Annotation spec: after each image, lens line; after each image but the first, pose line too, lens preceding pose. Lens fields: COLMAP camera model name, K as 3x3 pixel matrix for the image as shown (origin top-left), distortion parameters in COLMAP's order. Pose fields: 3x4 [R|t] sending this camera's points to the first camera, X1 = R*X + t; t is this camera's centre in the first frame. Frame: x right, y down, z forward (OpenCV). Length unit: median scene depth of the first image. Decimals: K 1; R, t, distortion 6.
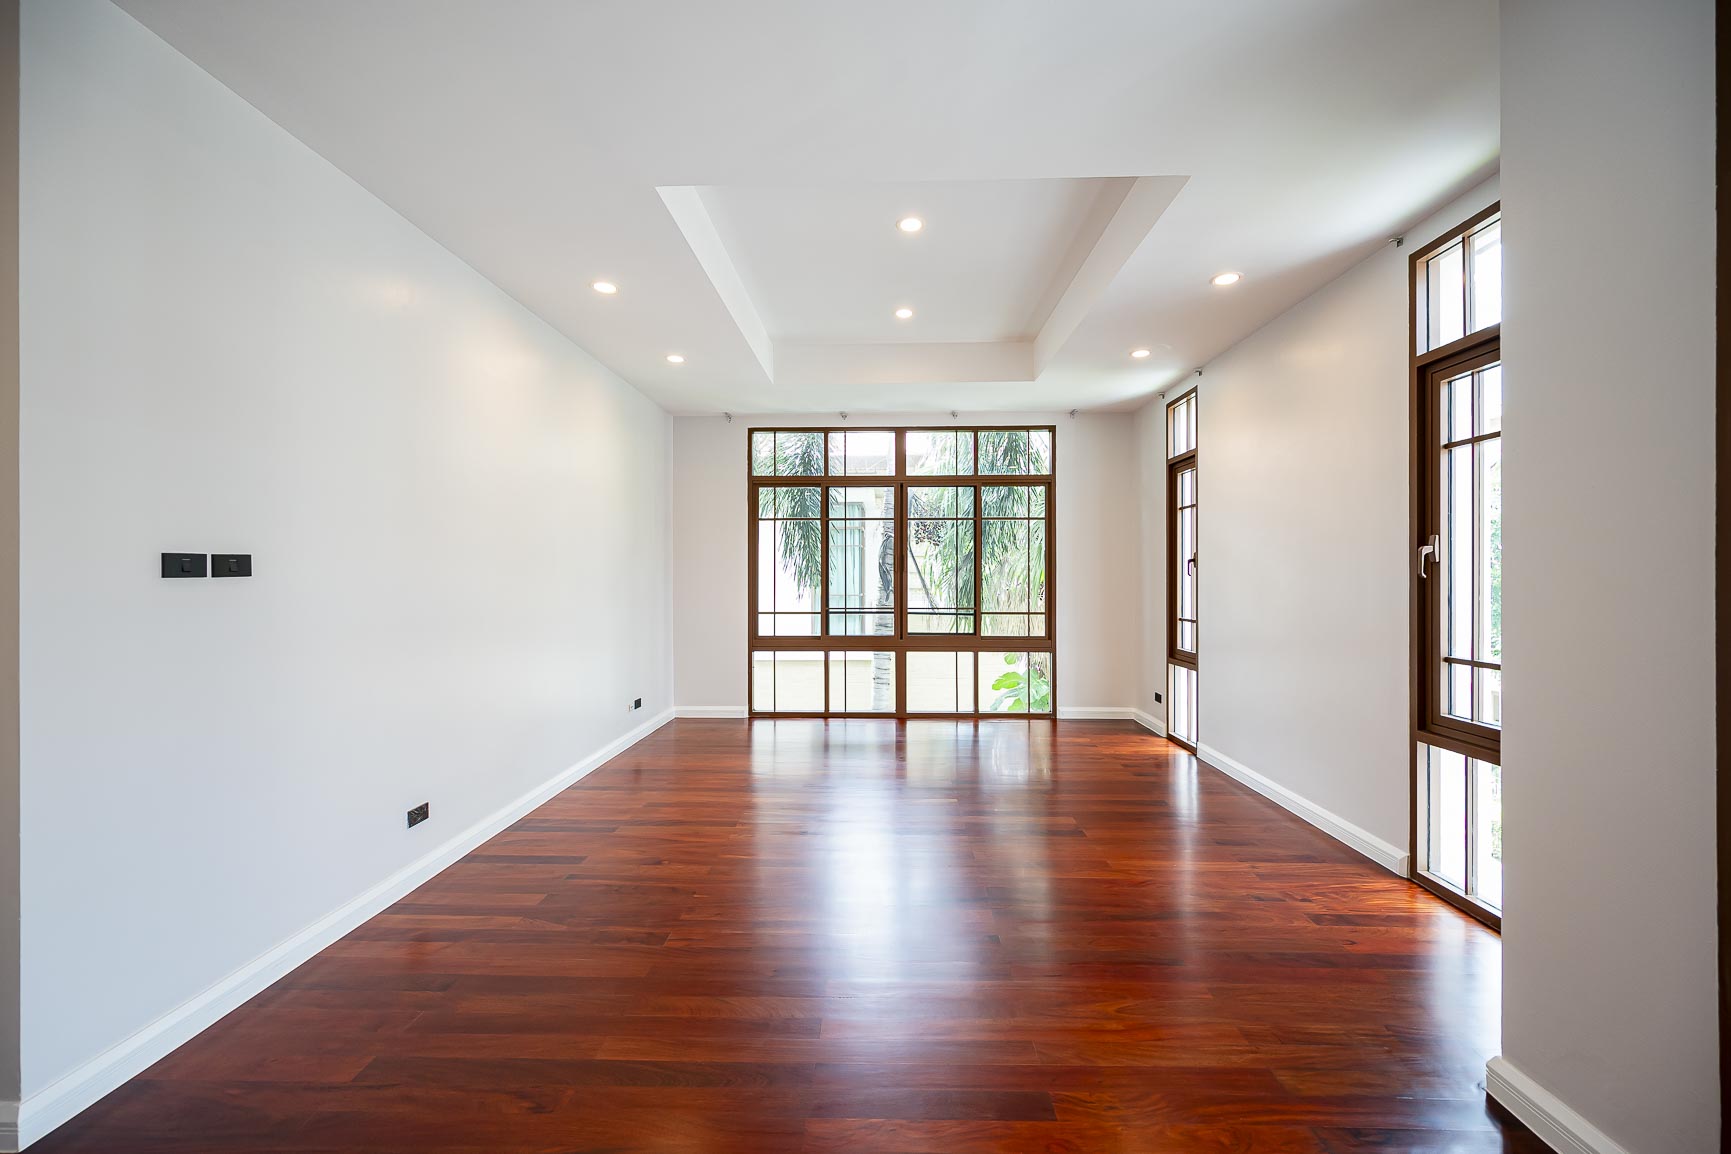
lens RADIAL K [[672.4, 0, 865.5], [0, 672.4, 577.0], [0, 0, 1]] dist [0.007949, 0.000035]
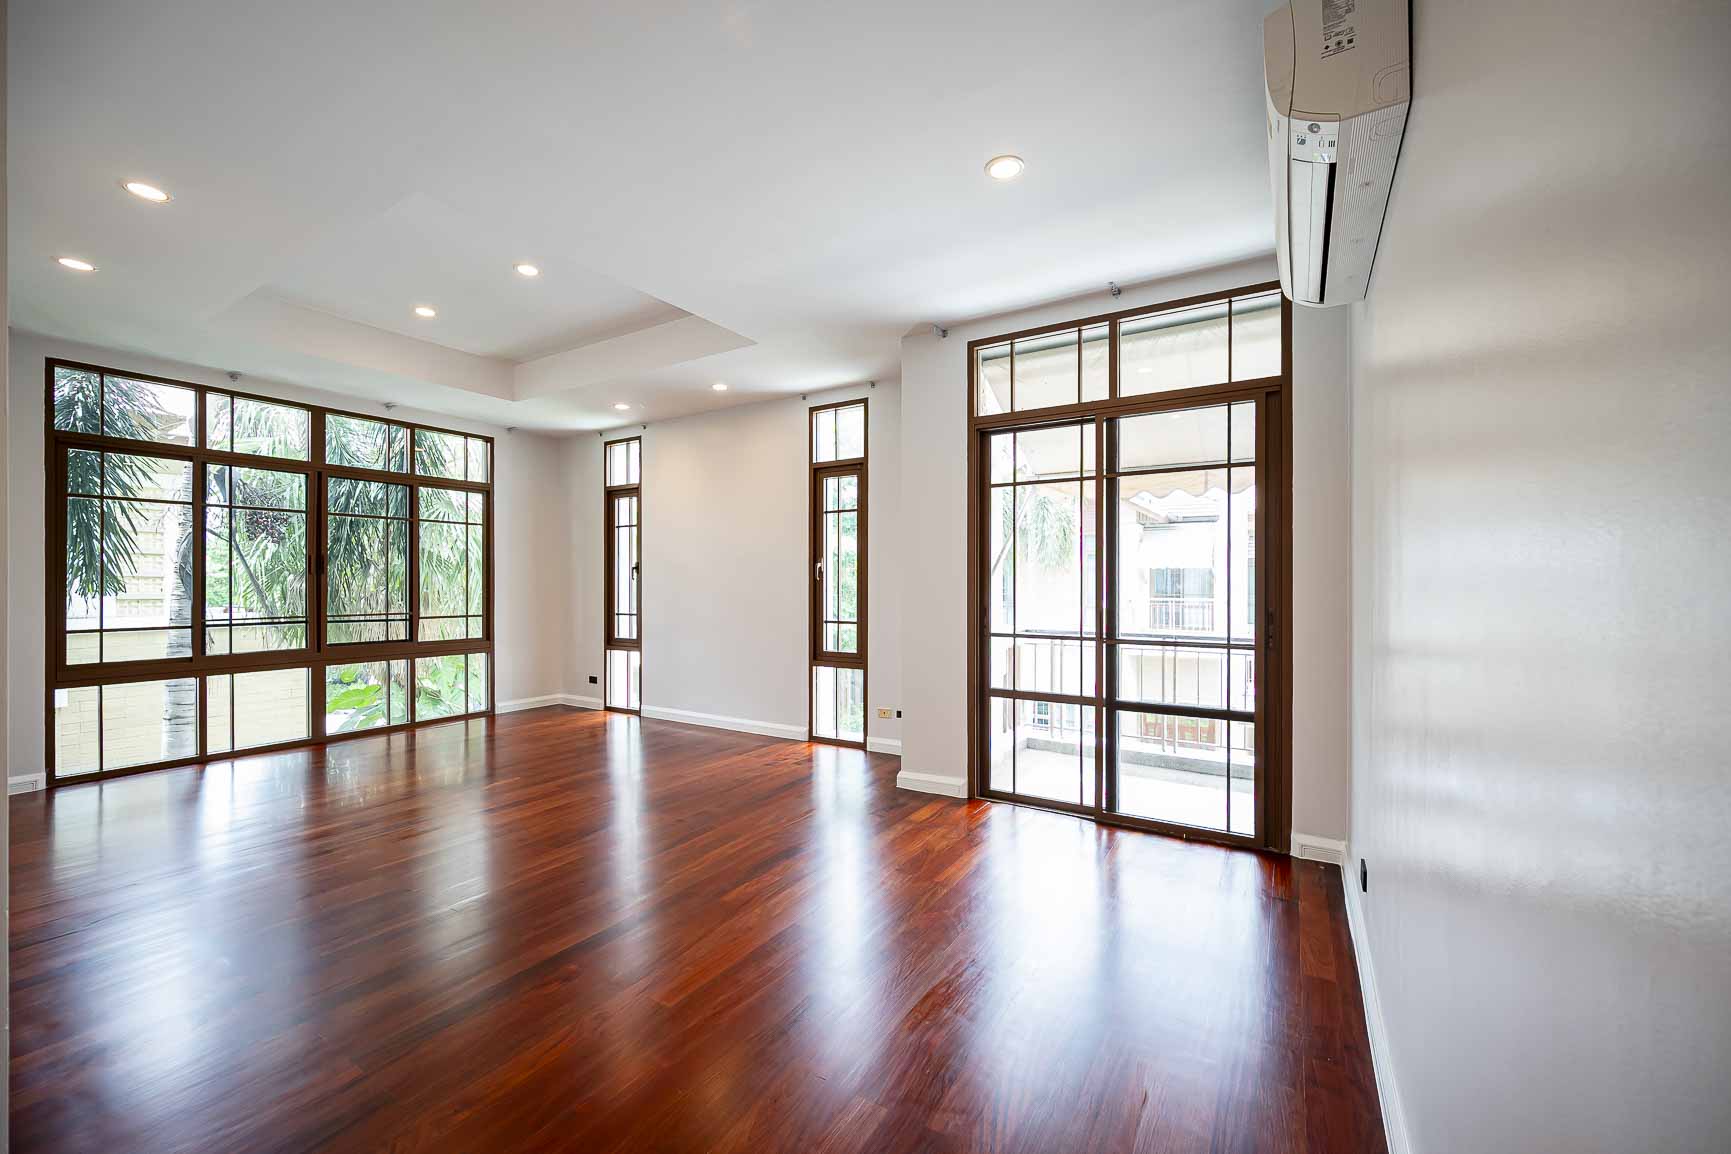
lens RADIAL K [[719.5, 0, 830.9], [0, 719.5, 567.6], [0, 0, 1]] dist [-0.015994, 0.000237]
pose [[0.518158, 0.019270, 0.855068, -0.398682], [0.001547, 0.999723, -0.023467, 0.006780], [-0.855284, 0.013482, 0.517985, -0.036494]]
